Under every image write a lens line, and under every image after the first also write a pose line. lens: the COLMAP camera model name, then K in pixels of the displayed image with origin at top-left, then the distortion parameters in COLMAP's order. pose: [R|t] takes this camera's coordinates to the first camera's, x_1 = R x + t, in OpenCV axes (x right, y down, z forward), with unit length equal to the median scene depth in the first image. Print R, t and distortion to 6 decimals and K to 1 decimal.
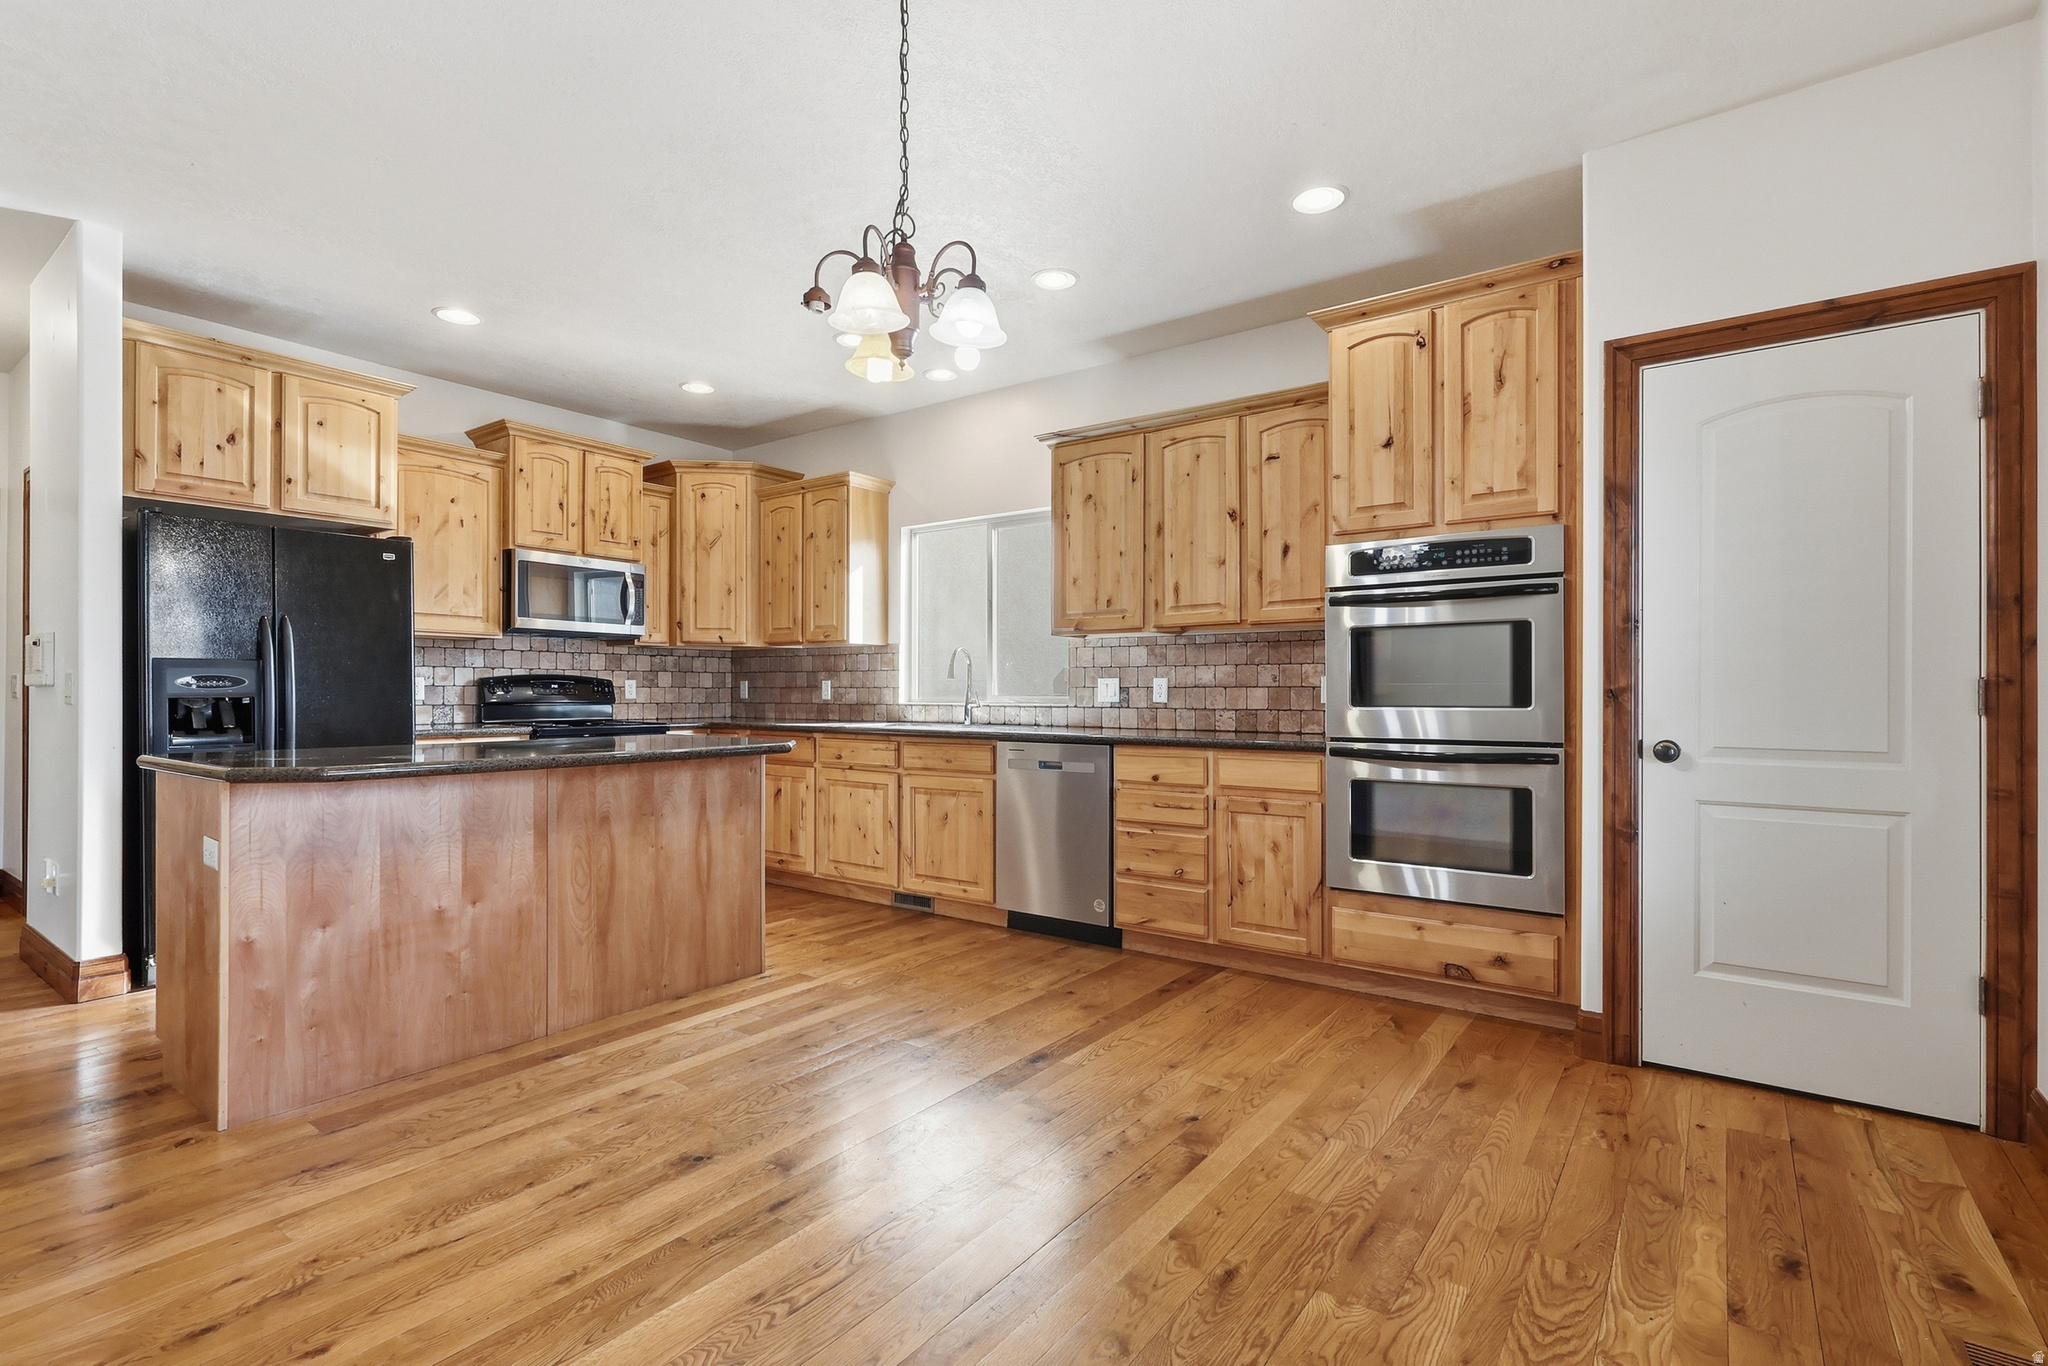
lens RADIAL K [[954.6, 0, 1020.3], [0, 954.6, 689.9], [0, 0, 1]] dist [-0.000712, 0.000450]
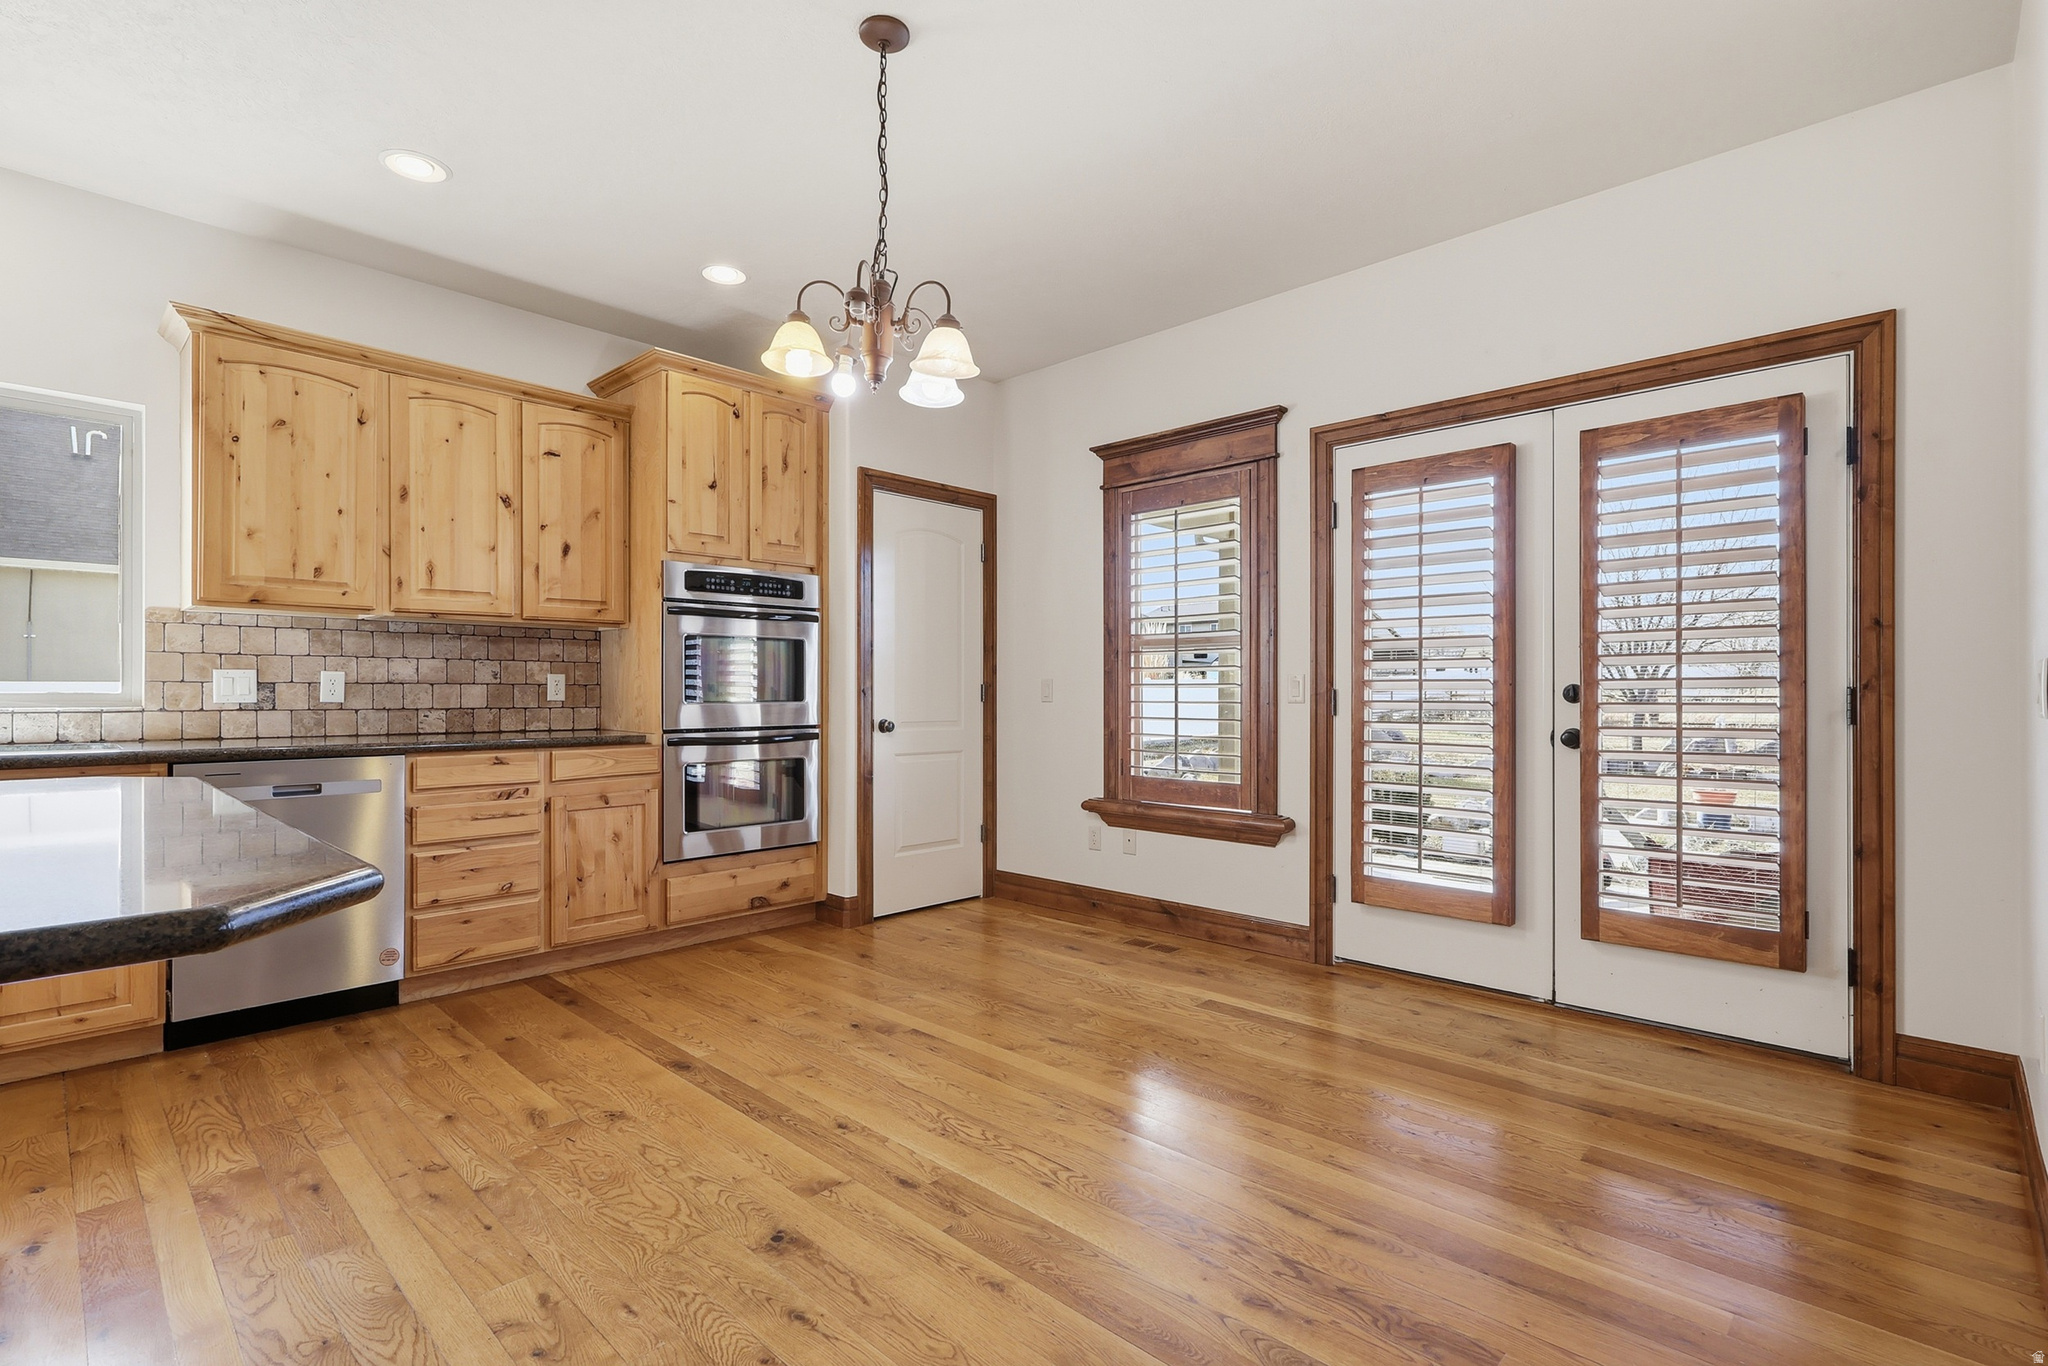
lens RADIAL K [[954.6, 0, 1020.3], [0, 954.6, 689.9], [0, 0, 1]] dist [-0.000712, 0.000450]
pose [[0.130989, 0.001477, 0.991383, -0.694491], [-0.004588, 0.999989, -0.000883, 0.001365], [-0.991373, -0.004432, 0.130994, 0.407297]]
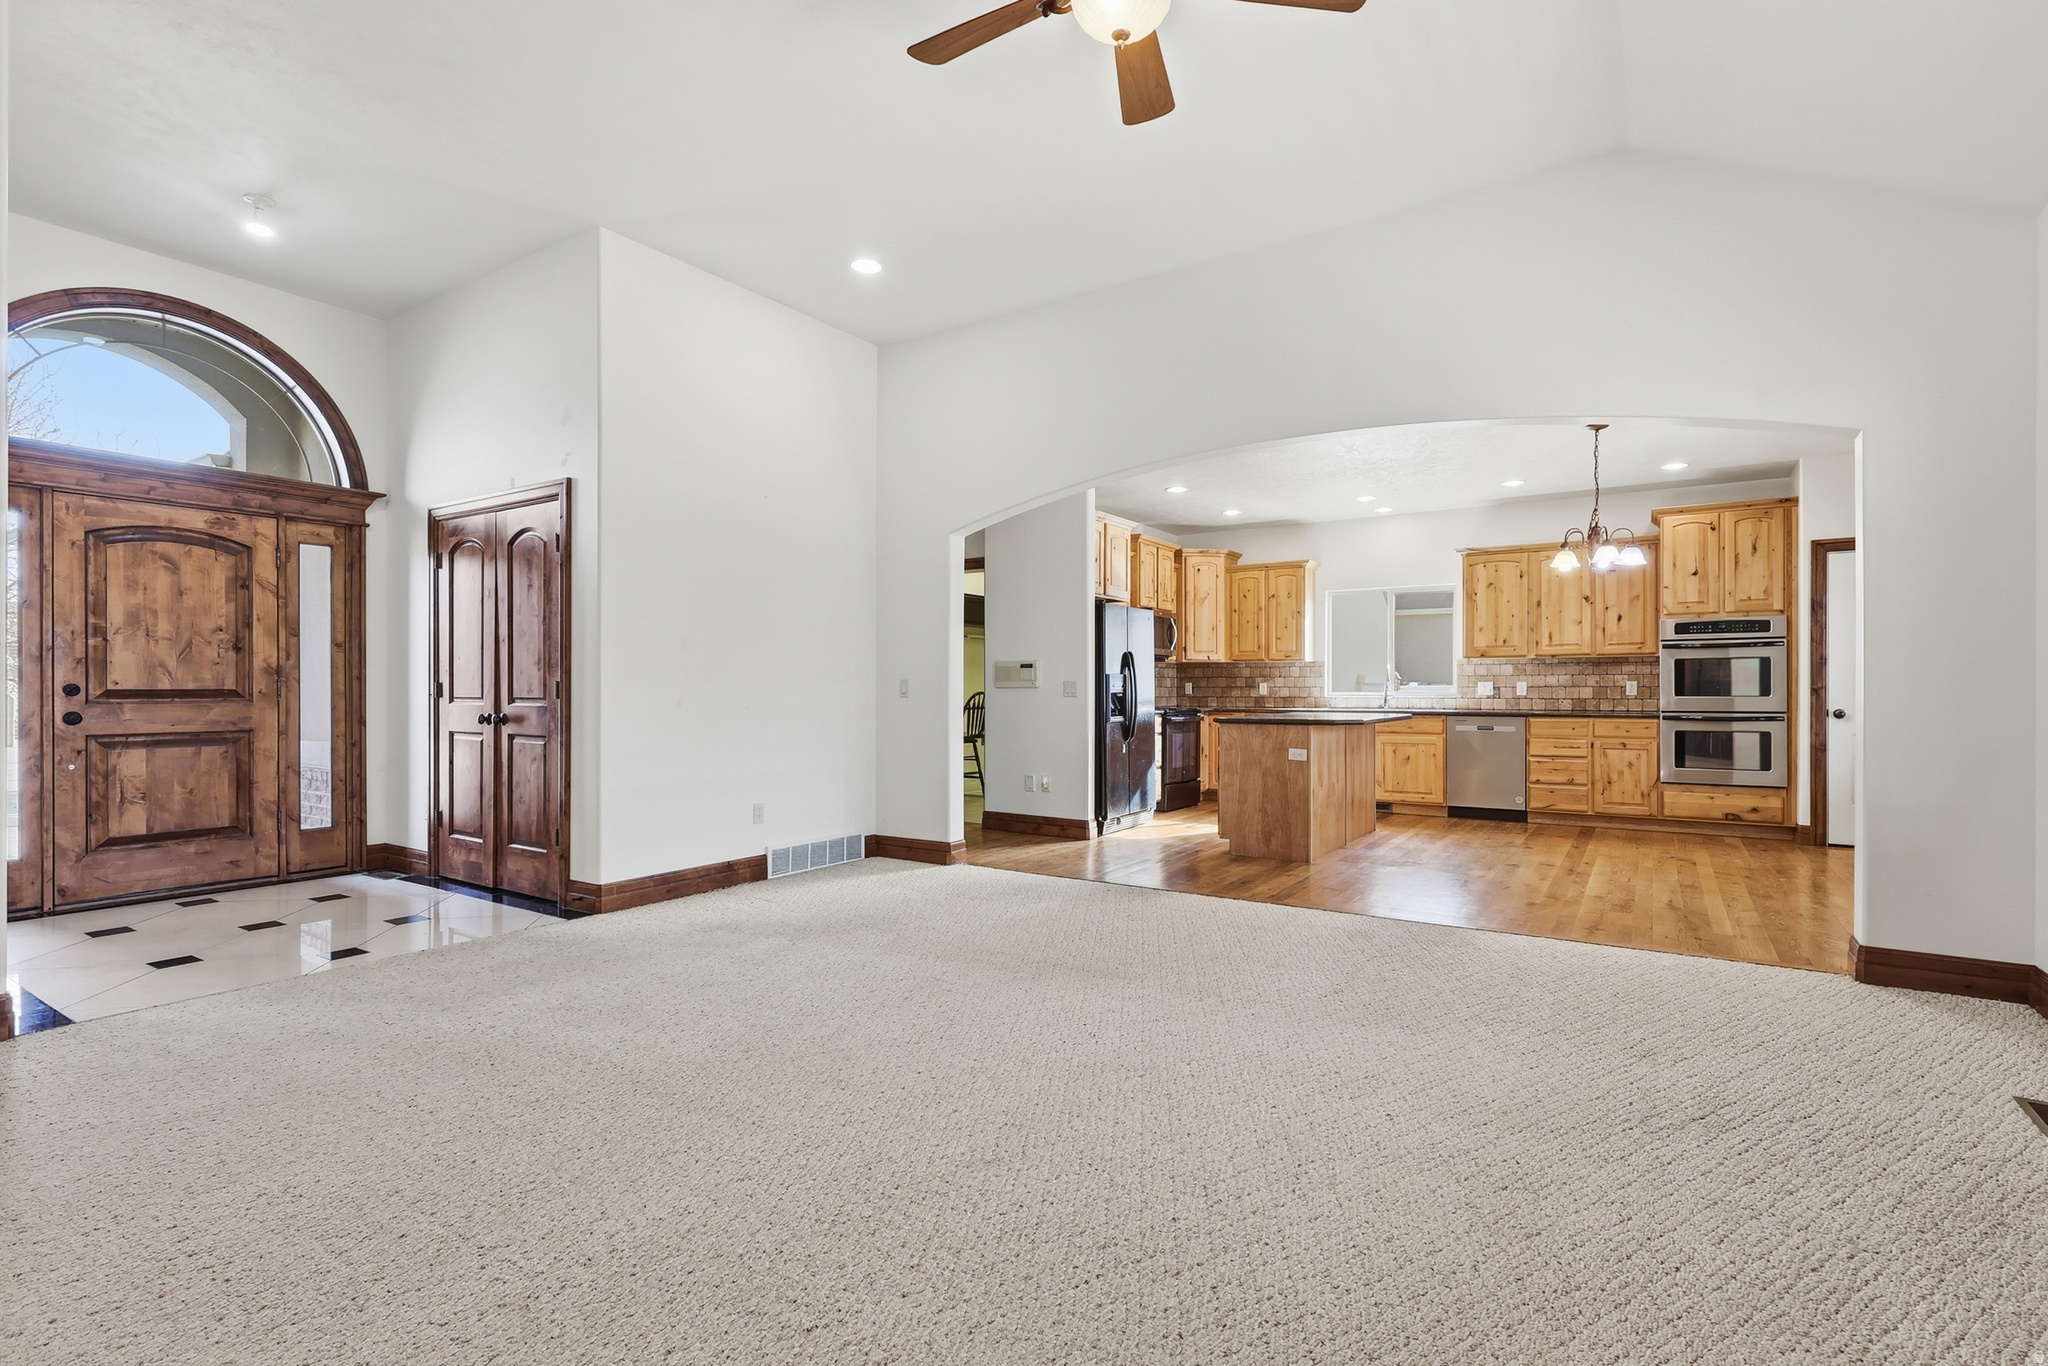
lens RADIAL K [[954.6, 0, 1020.3], [0, 954.6, 689.9], [0, 0, 1]] dist [-0.000712, 0.000450]
pose [[0.998857, -0.001550, 0.047781, -1.112379], [0.001428, 0.999996, 0.002595, -0.003884], [-0.047785, -0.002524, 0.998854, -0.966787]]
